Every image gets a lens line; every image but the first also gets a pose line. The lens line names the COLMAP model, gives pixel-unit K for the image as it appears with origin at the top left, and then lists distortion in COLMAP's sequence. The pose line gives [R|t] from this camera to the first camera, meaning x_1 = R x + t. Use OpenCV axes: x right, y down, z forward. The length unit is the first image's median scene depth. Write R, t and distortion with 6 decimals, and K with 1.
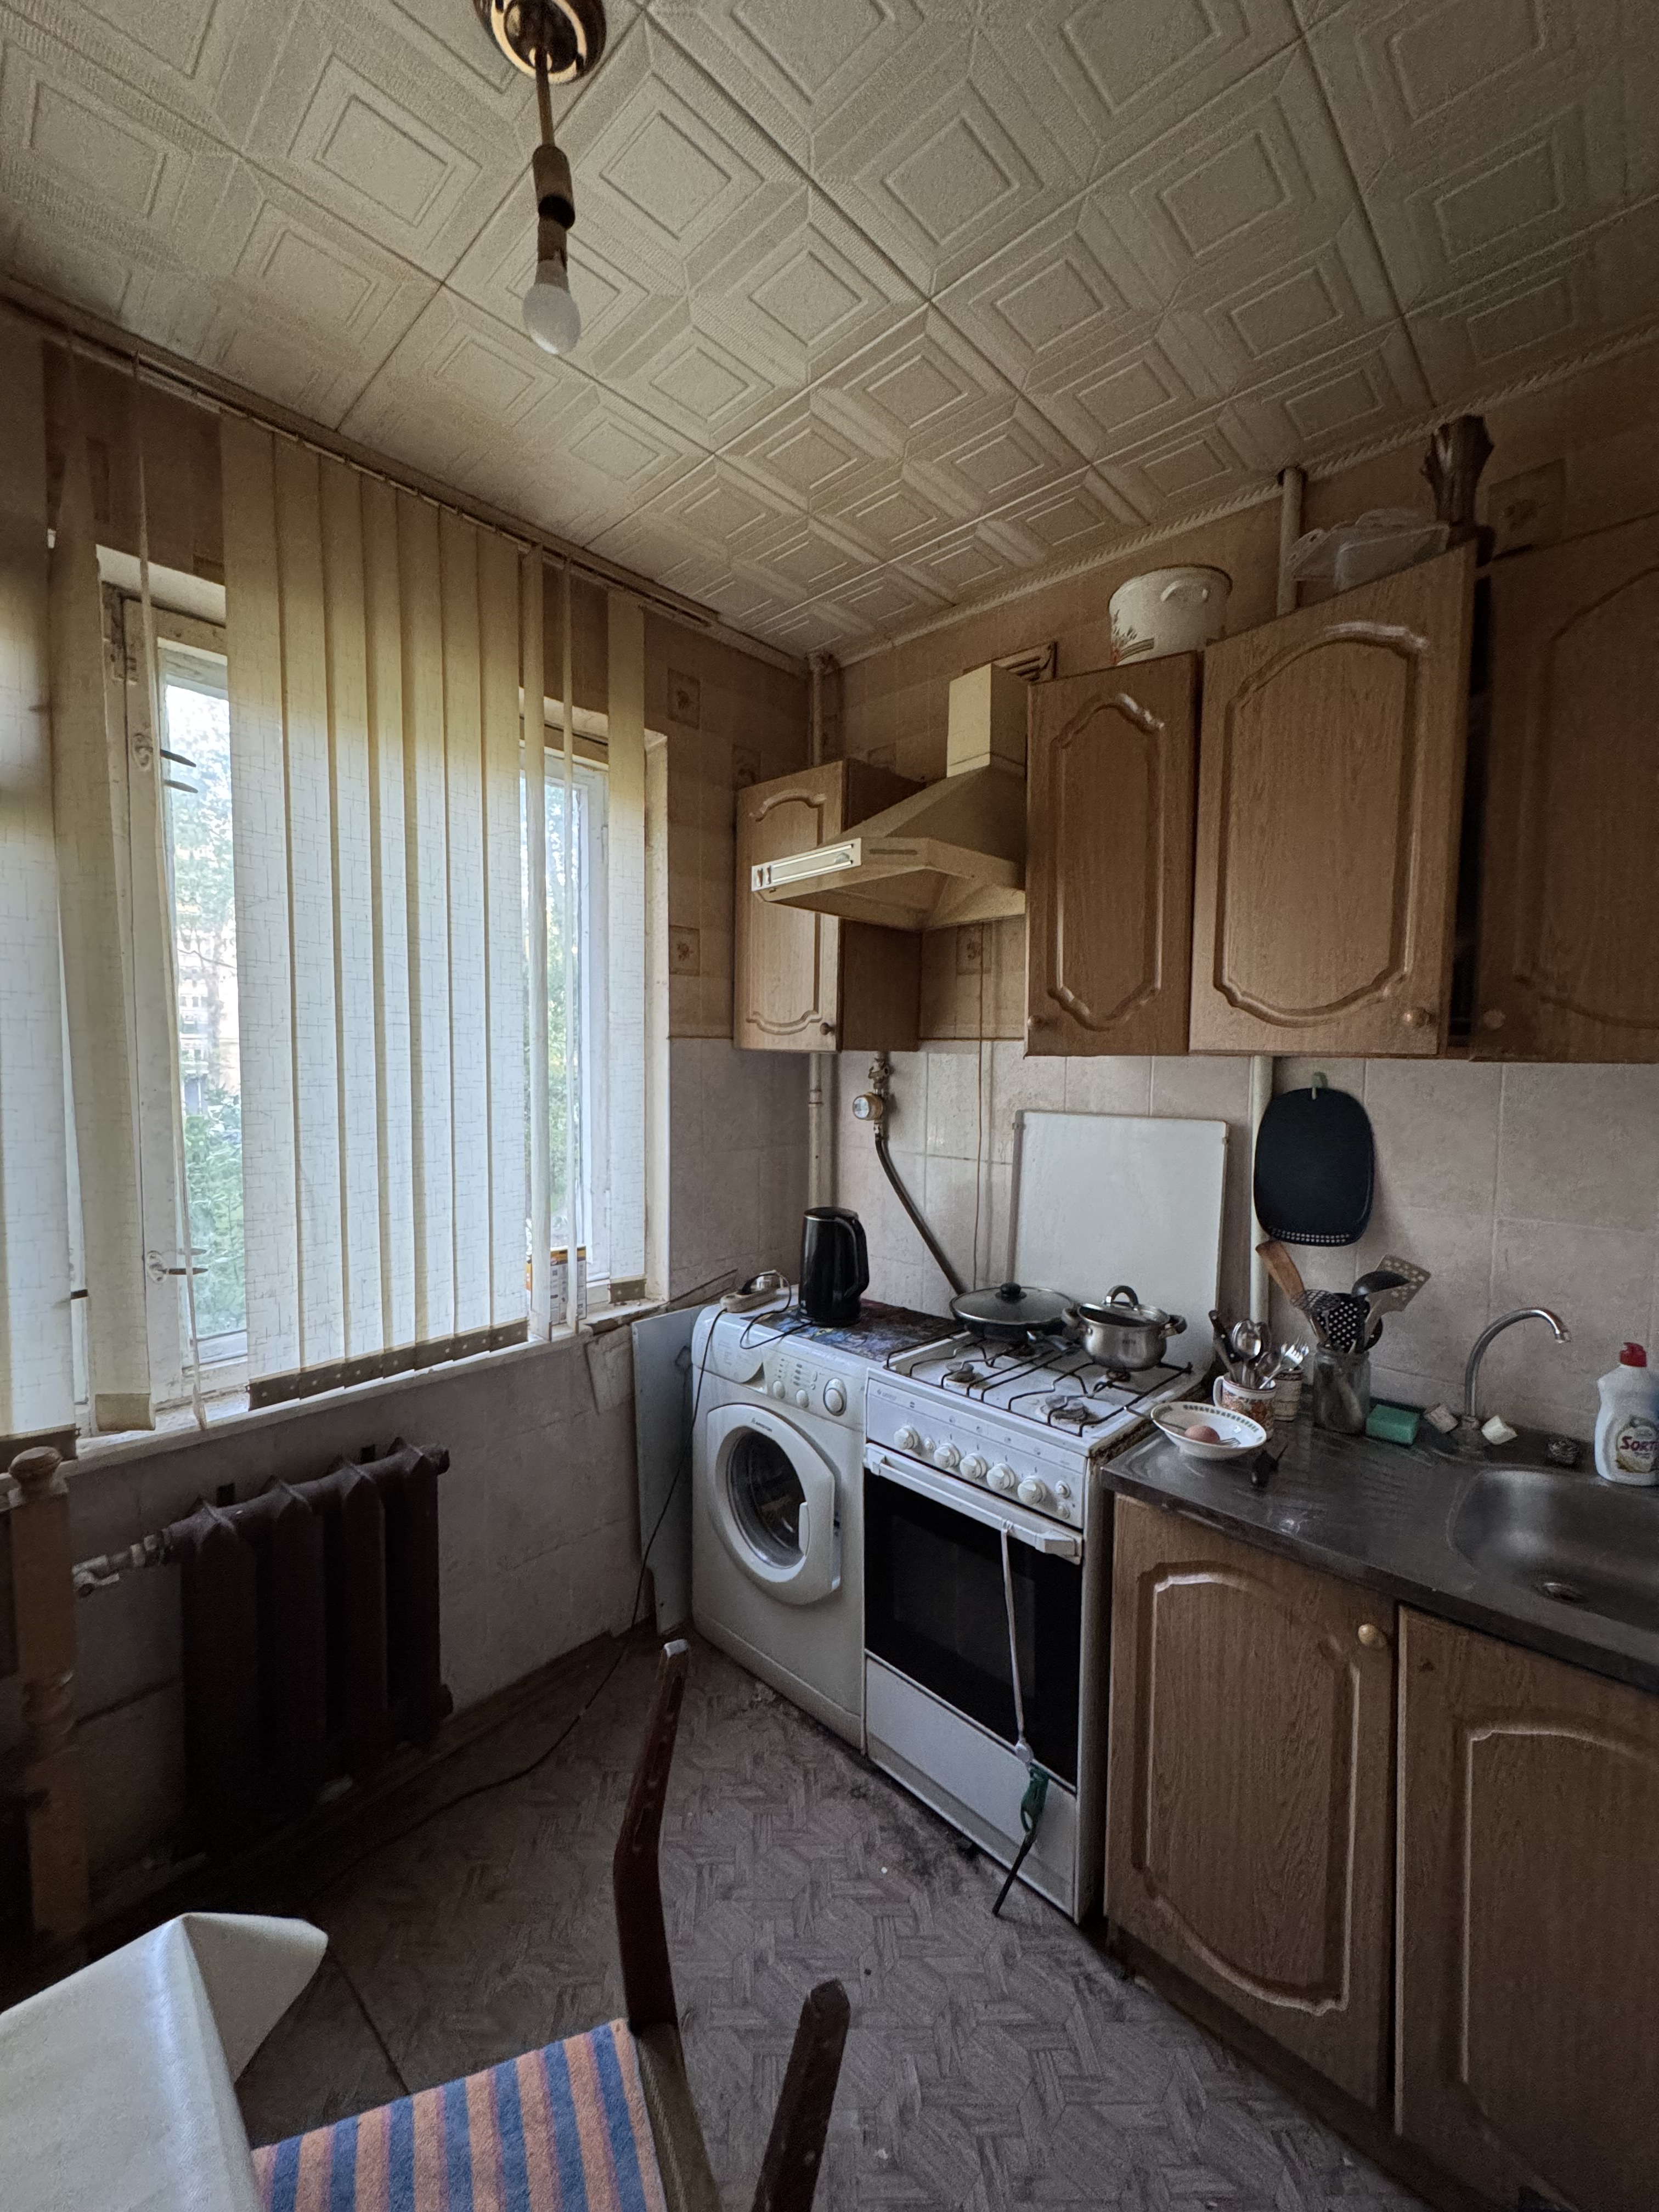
lens RADIAL K [[882.7, 0, 829.5], [0, 882.7, 1106.0], [0, 0, 1]] dist [-0.000455, -0.000086]
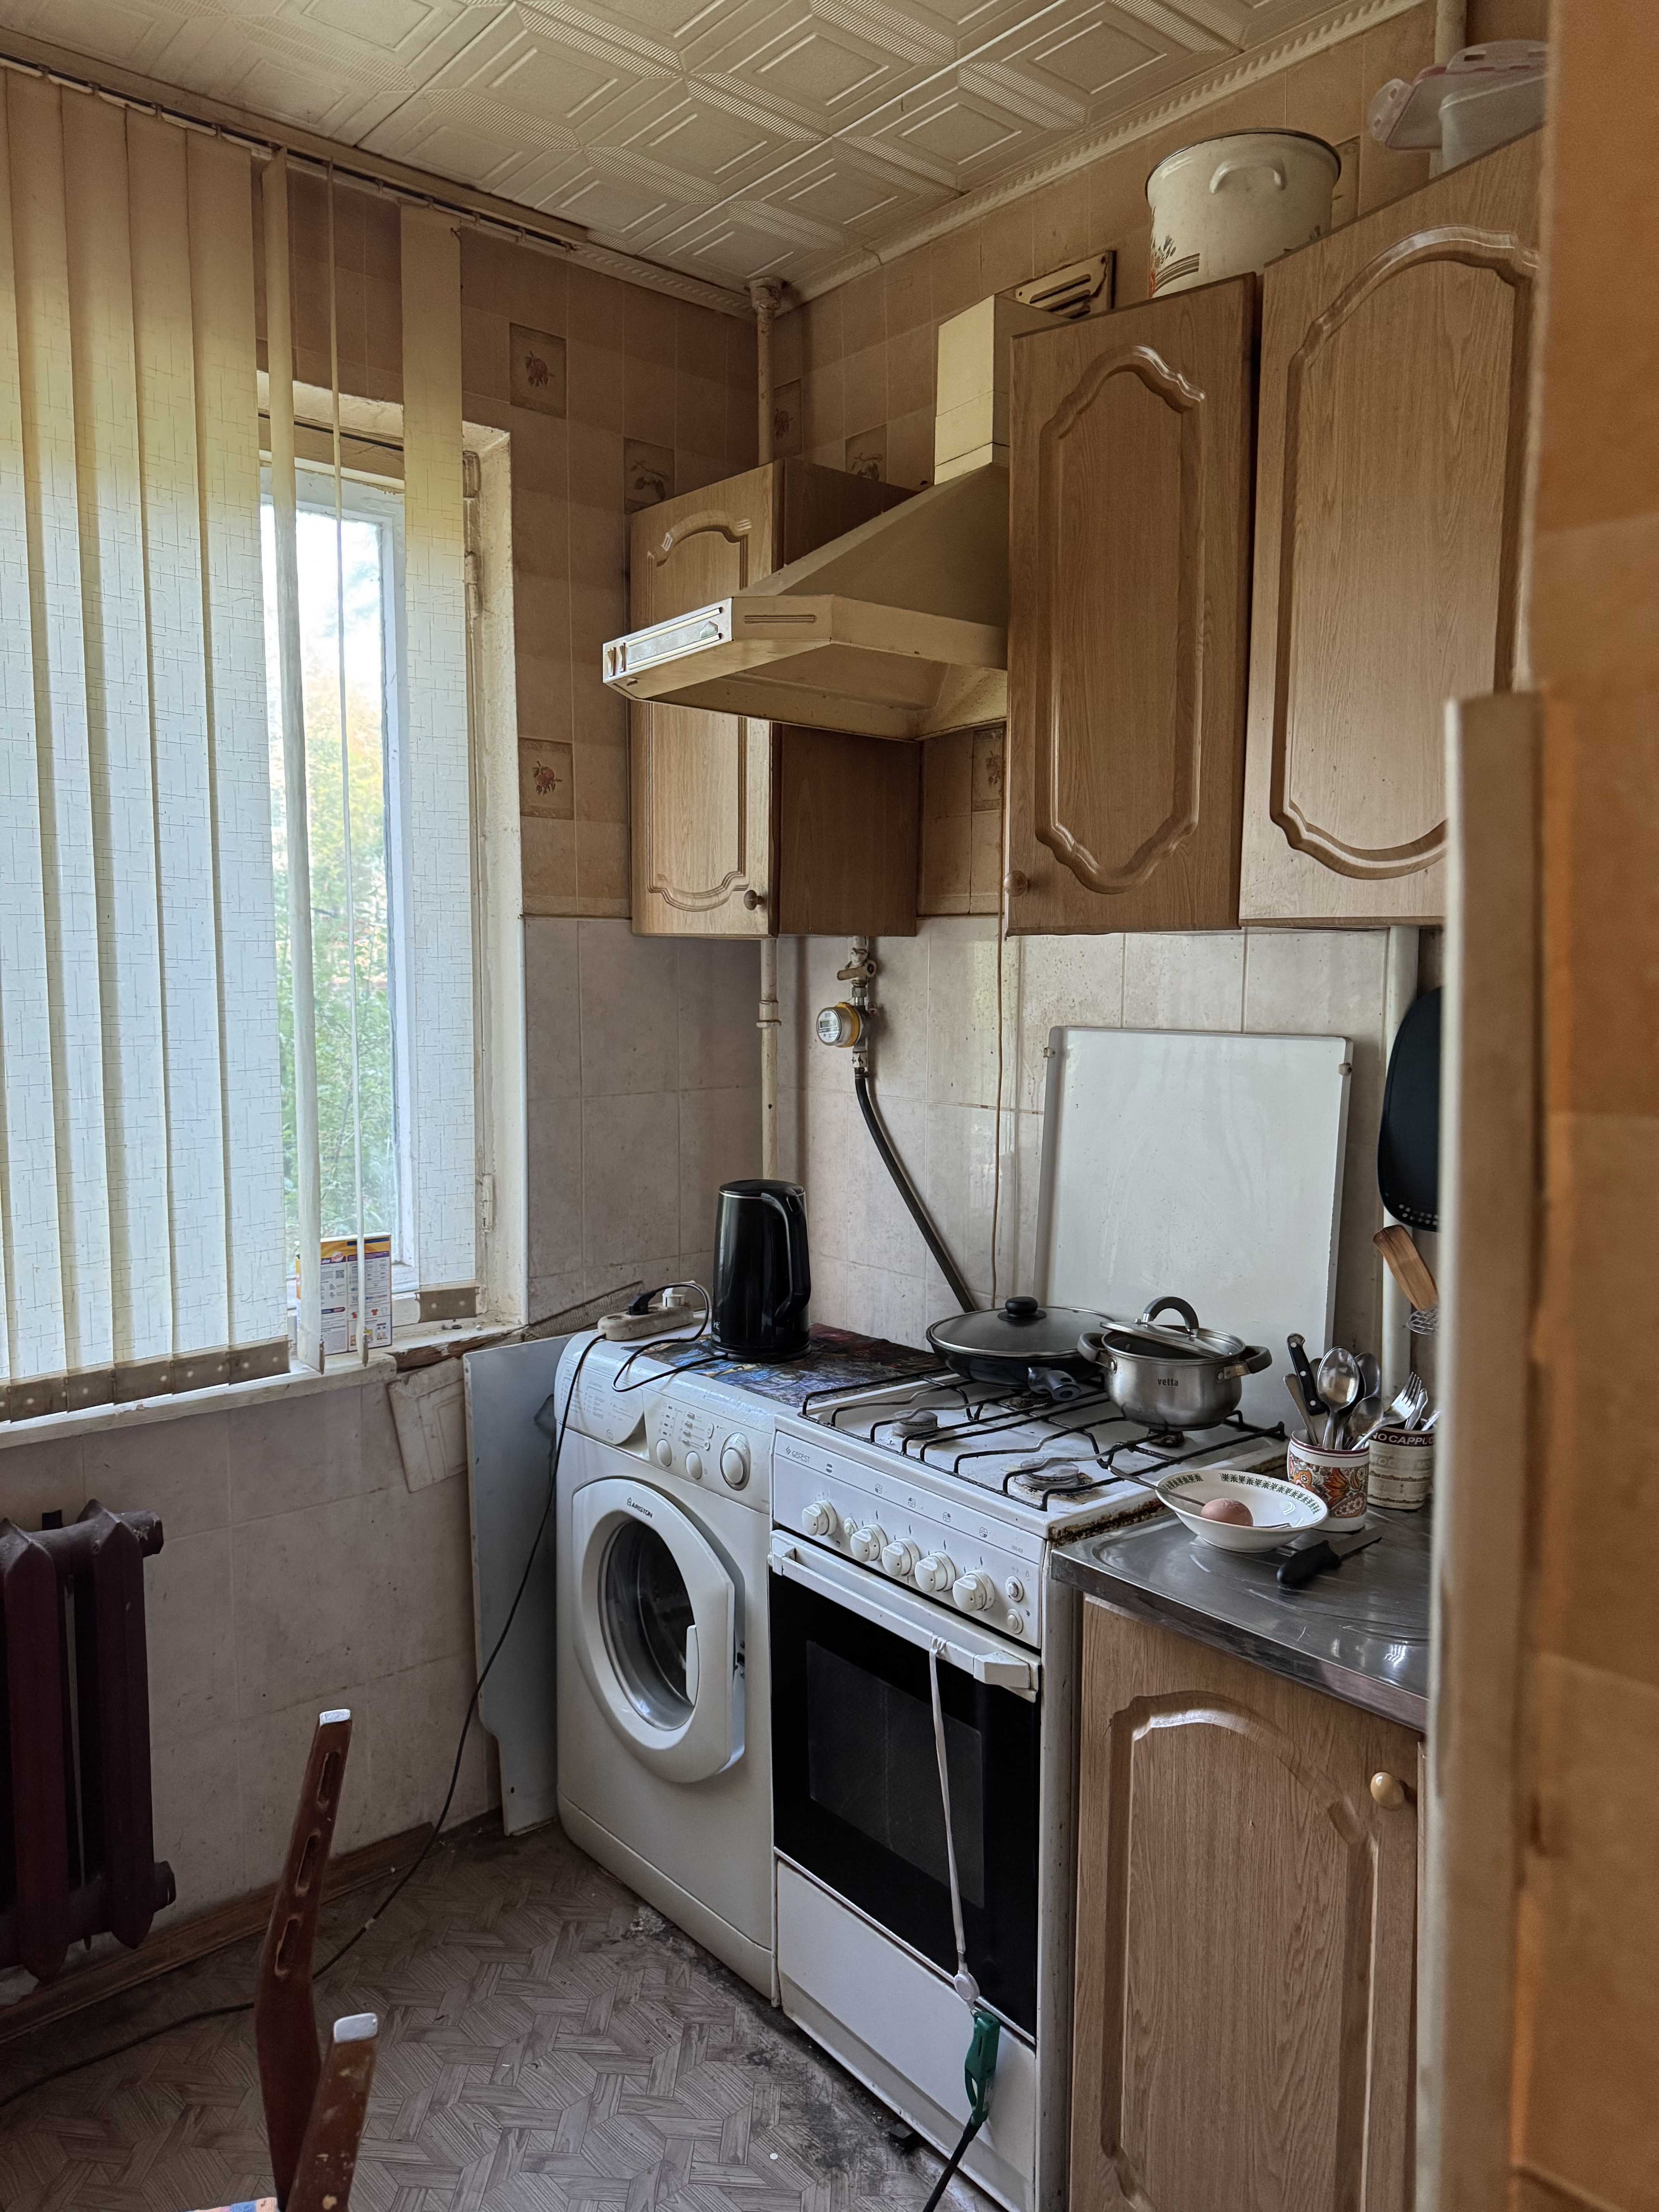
lens RADIAL K [[1572.2, 0, 831.0], [0, 1572.2, 1116.3], [0, 0, 1]] dist [0.067177, -0.092794]
pose [[0.993620, 0.005077, -0.112669, 0.208865], [-0.000710, 0.999248, 0.038761, 0.028551], [0.112781, -0.038434, 0.992876, -0.141799]]
